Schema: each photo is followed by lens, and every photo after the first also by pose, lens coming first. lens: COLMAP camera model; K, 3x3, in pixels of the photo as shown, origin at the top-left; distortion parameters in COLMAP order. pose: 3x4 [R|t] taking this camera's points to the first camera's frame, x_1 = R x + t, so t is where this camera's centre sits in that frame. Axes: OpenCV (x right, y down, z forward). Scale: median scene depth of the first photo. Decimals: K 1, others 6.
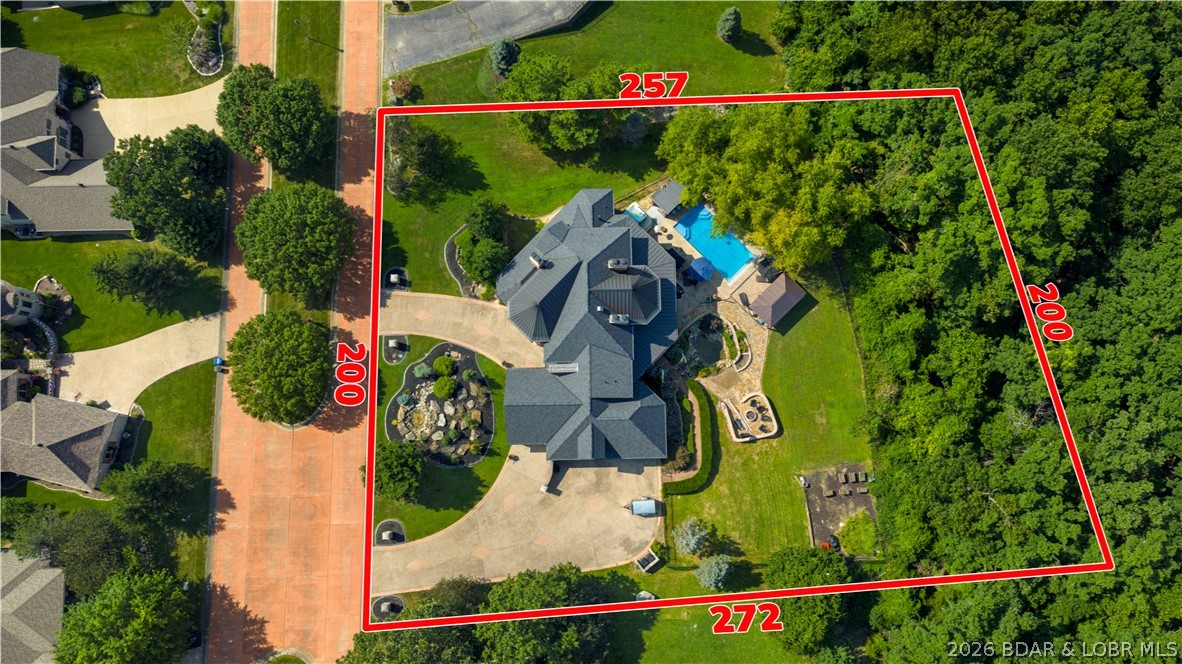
lens RADIAL K [[1007.2, 0, 591.0], [0, 1007.2, 332.0], [0, 0, 1]] dist [0.014542, 0.003183]
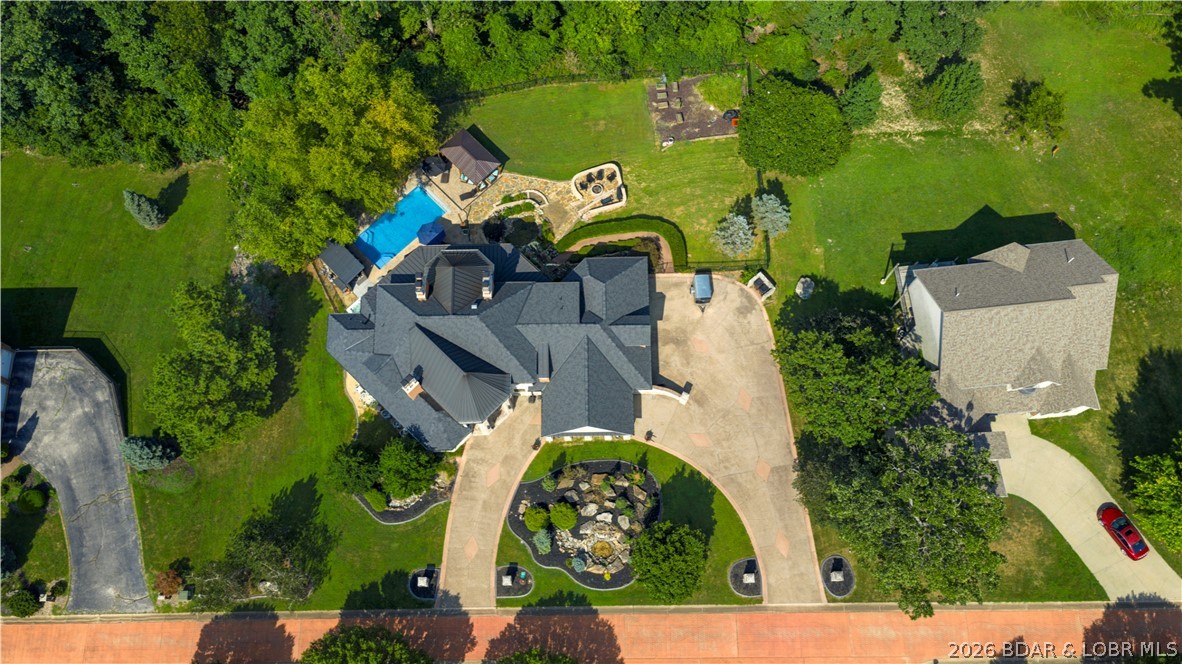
lens RADIAL K [[1007.2, 0, 593.1], [0, 1007.2, 333.2], [0, 0, 1]] dist [0.014542, 0.003183]
pose [[0.001986, -0.950924, 0.309419, -0.251849], [0.994147, 0.035301, 0.102107, -0.008803], [-0.108018, 0.307405, 0.945428, 0.189496]]
